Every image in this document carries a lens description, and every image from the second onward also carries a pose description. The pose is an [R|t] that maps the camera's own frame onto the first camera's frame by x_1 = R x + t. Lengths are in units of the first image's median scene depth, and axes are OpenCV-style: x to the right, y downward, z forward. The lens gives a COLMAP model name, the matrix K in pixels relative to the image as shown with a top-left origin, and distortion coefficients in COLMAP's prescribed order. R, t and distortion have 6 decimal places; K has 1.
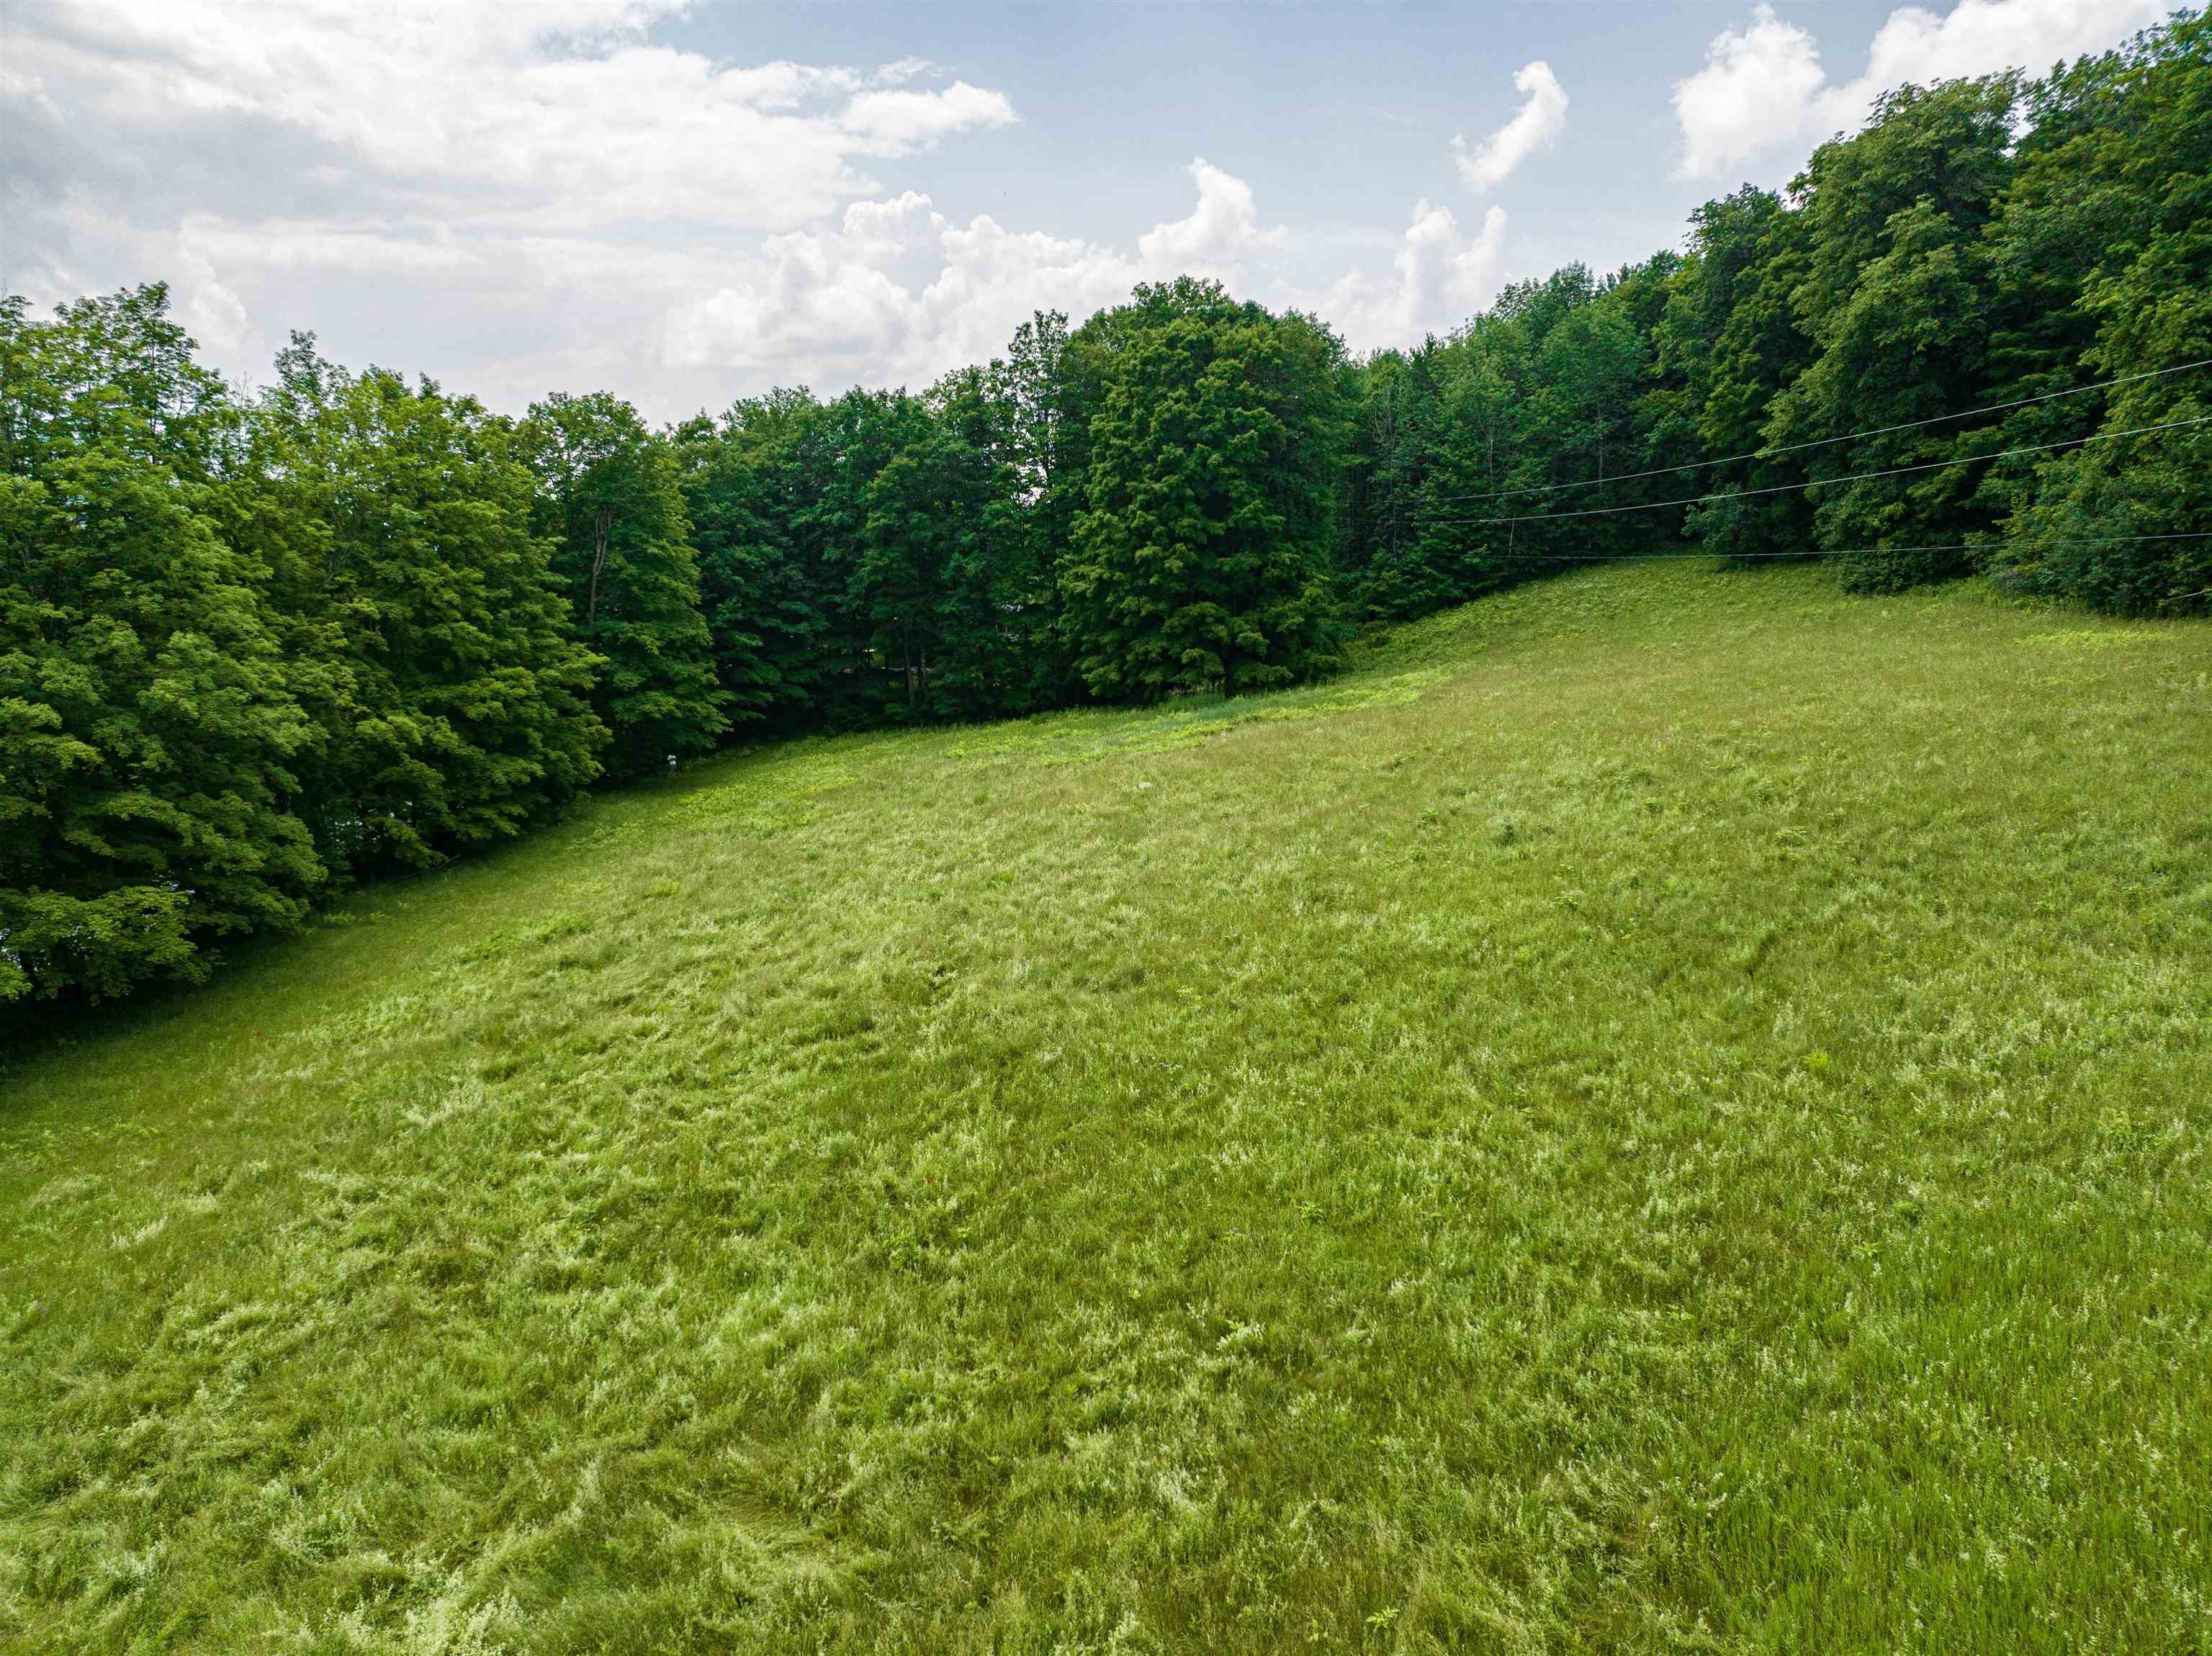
lens RADIAL K [[1585.0, 0, 1138.2], [0, 1585.0, 833.0], [0, 0, 1]] dist [-0.002992, 0.007198]
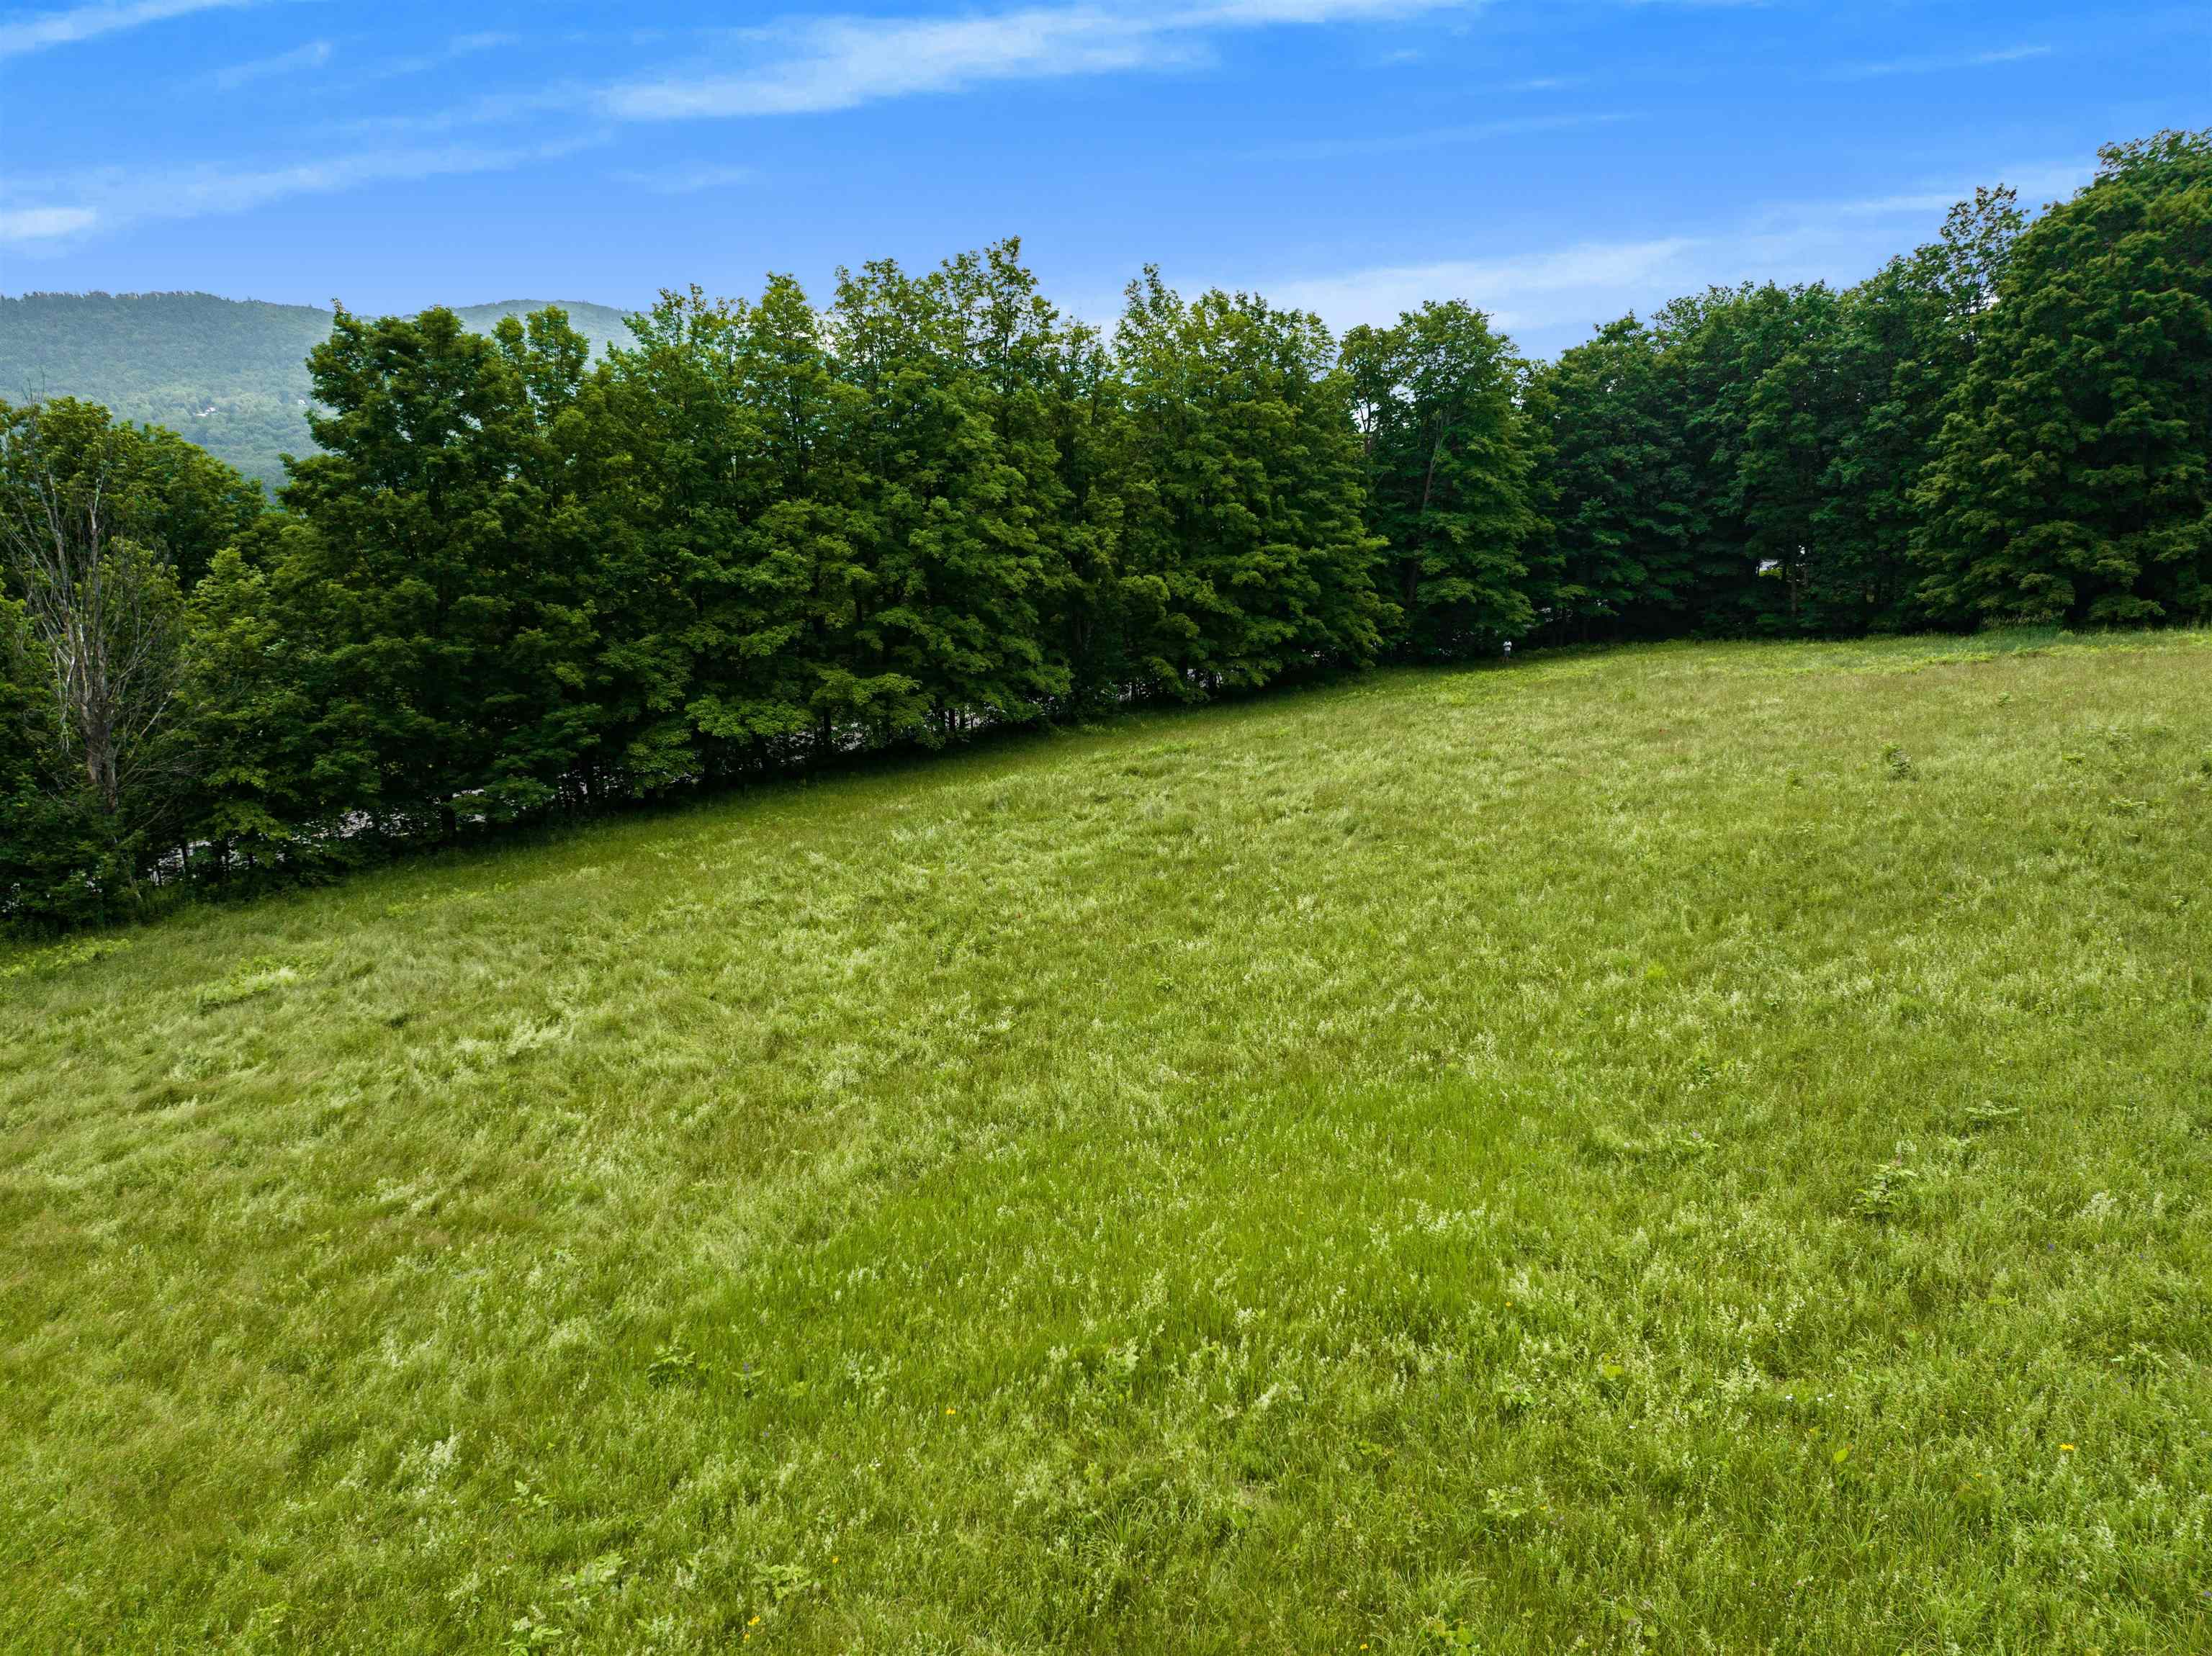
lens RADIAL K [[1585.0, 0, 1138.2], [0, 1585.0, 833.0], [0, 0, 1]] dist [-0.002992, 0.007198]
pose [[0.775356, 0.167863, -0.608806, 0.212408], [-0.130734, 0.985808, 0.105313, -0.001962], [0.617844, -0.002064, 0.786298, 0.003486]]
